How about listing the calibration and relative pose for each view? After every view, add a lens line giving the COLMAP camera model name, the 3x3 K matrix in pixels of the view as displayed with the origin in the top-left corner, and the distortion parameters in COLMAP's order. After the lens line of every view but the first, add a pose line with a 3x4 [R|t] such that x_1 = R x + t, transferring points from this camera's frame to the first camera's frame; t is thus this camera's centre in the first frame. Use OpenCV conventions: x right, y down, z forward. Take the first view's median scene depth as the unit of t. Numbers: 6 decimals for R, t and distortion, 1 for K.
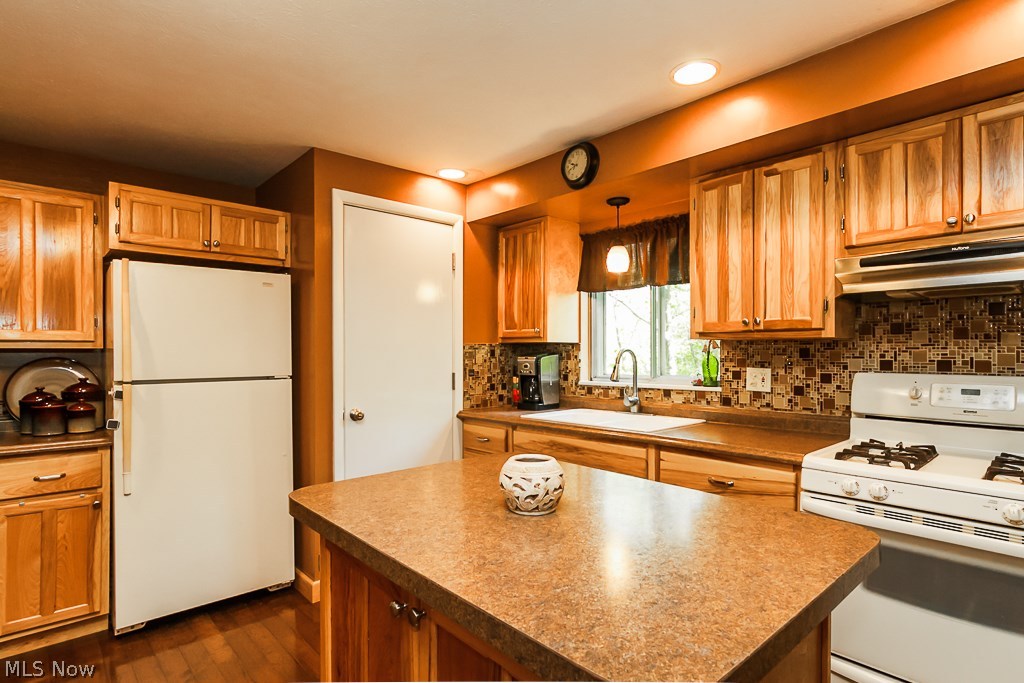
lens RADIAL K [[524.1, 0, 515.4], [0, 524.1, 350.9], [0, 0, 1]] dist [-0.001753, -0.000354]
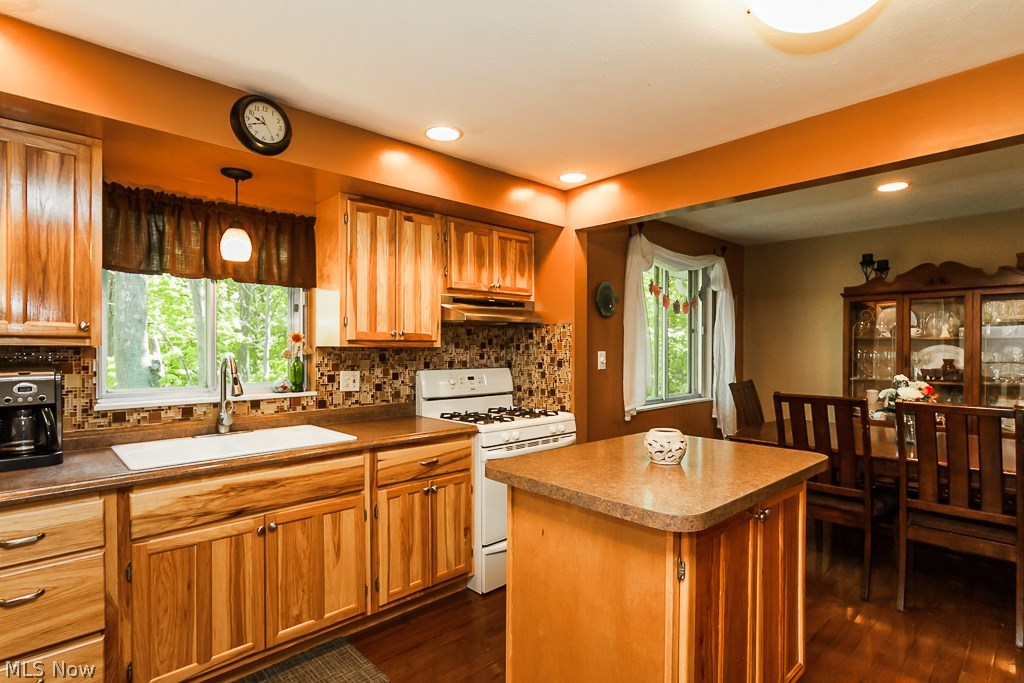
lens RADIAL K [[524.1, 0, 515.4], [0, 524.1, 350.9], [0, 0, 1]] dist [-0.001753, -0.000354]
pose [[-0.014301, -0.007227, 0.999872, -0.650497], [-0.004764, 0.999963, 0.007159, -0.020406], [-0.999886, -0.004661, -0.014334, 0.607896]]
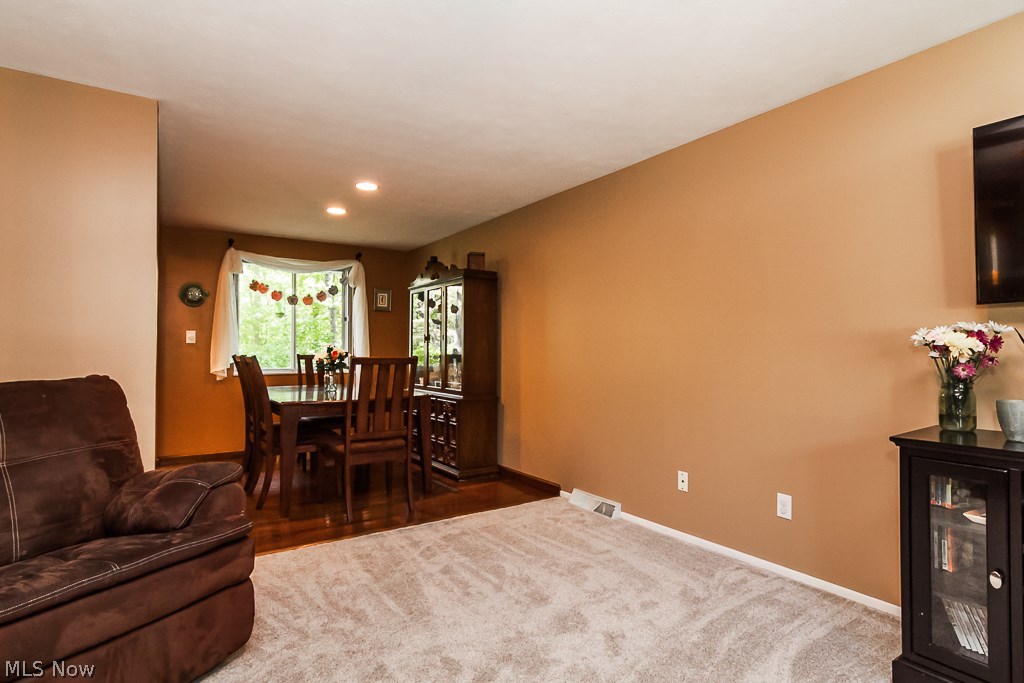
lens RADIAL K [[524.1, 0, 515.4], [0, 524.1, 350.9], [0, 0, 1]] dist [-0.001753, -0.000354]
pose [[0.160019, 0.003611, 0.987107, -1.011311], [-0.002143, 0.999992, -0.003310, 0.066341], [-0.987112, -0.001586, 0.160026, -1.089169]]
